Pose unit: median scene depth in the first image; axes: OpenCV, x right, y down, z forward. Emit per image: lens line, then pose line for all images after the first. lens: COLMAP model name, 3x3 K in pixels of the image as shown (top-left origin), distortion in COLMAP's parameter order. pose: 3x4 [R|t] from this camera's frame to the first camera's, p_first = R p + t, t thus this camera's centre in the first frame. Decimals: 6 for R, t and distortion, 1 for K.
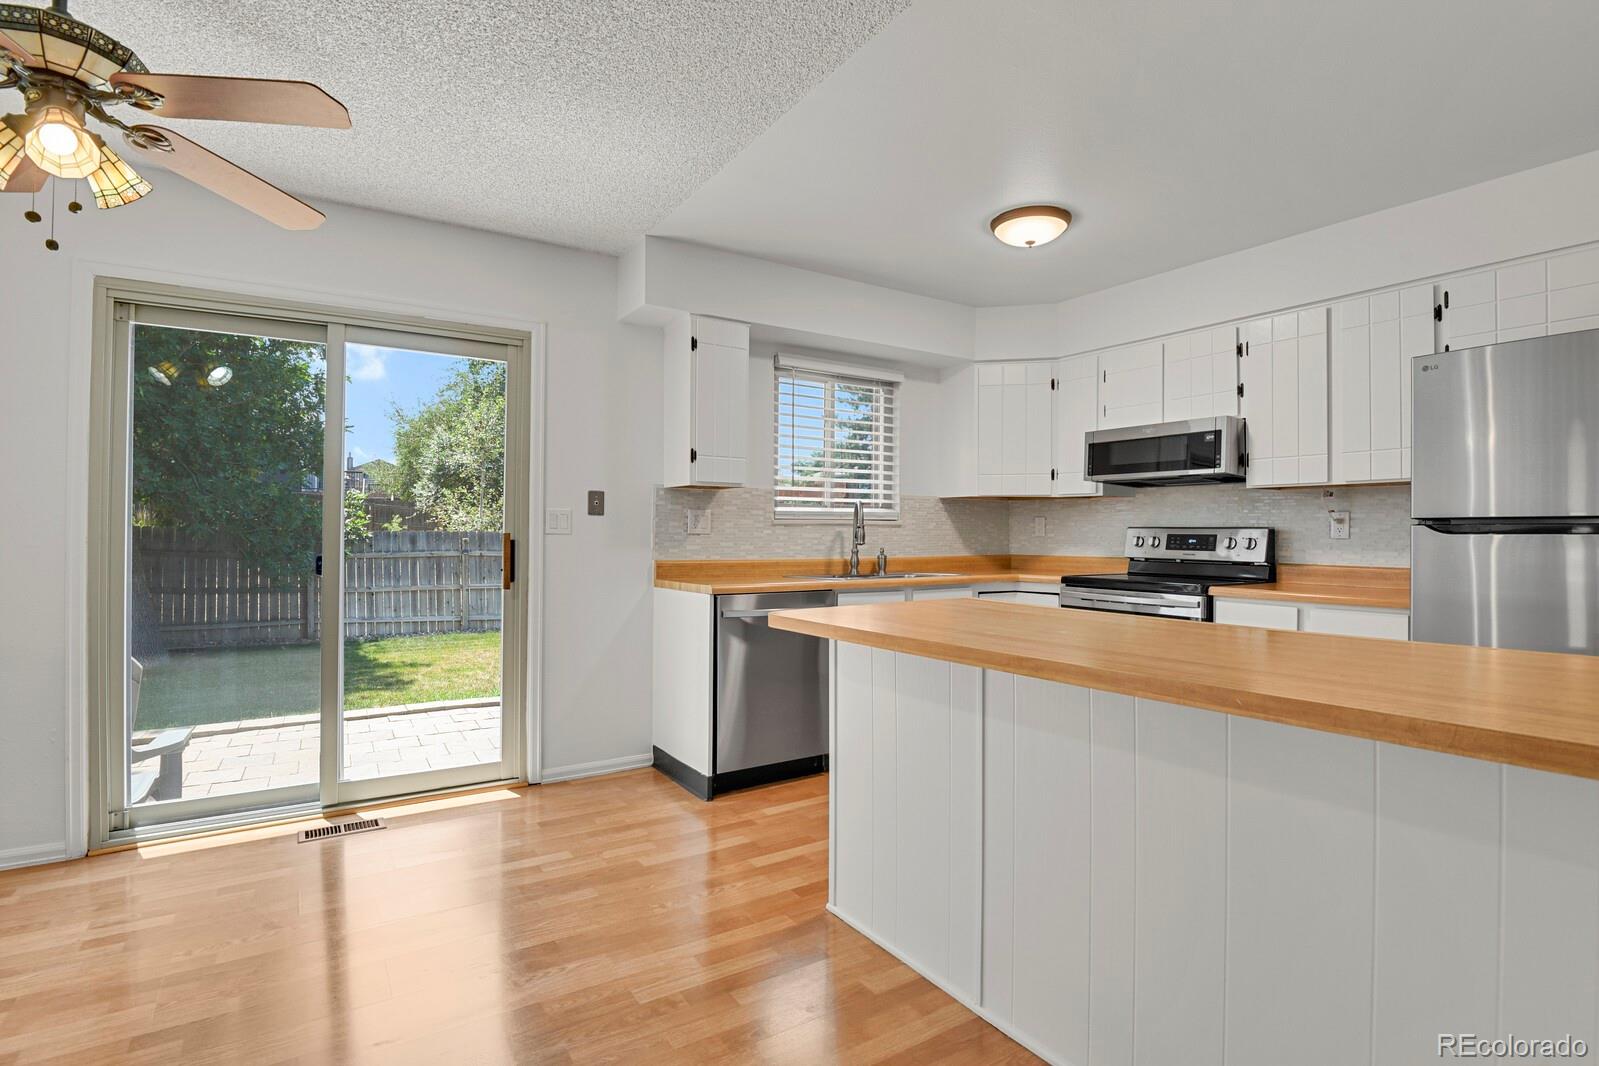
lens RADIAL K [[782.1, 0, 809.0], [0, 782.1, 530.0], [0, 0, 1]] dist [-0.018474, -0.008254]
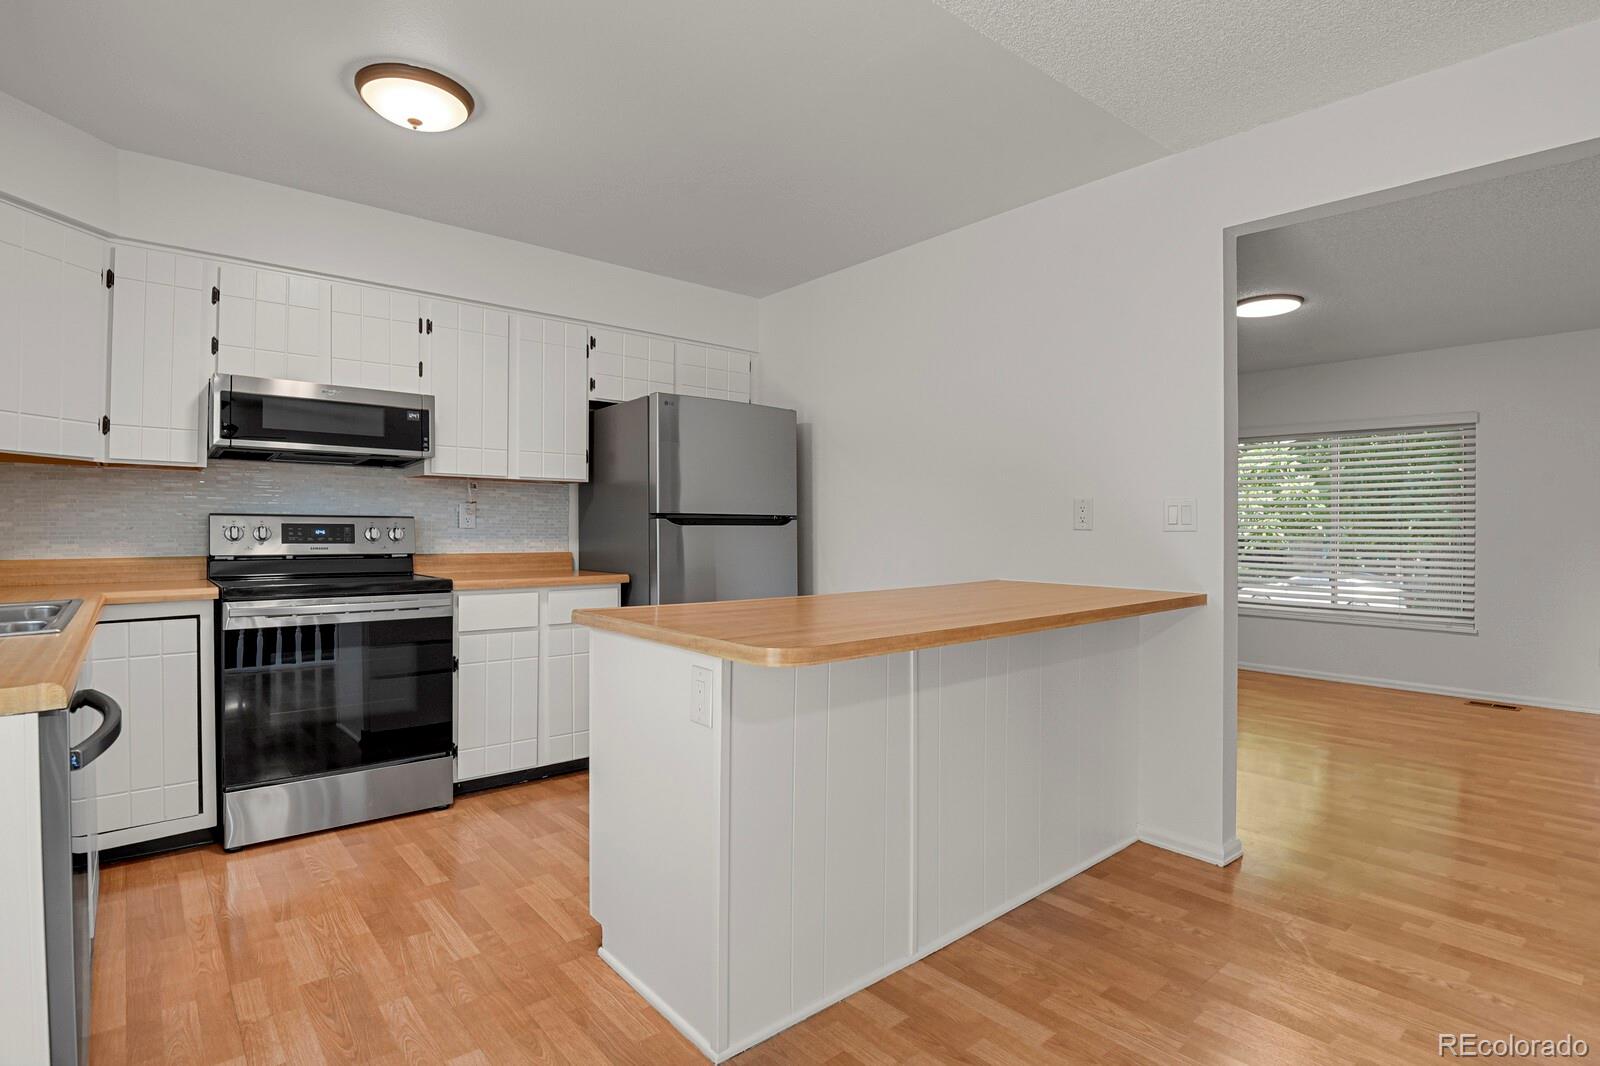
lens RADIAL K [[795.9, 0, 808.8], [0, 795.9, 529.6], [0, 0, 1]] dist [-0.028738, -0.001049]
pose [[-0.124711, -0.007665, 0.992163, -0.414430], [-0.008283, 0.999943, 0.006684, 0.001778], [-0.992158, -0.007385, -0.124768, 0.615614]]
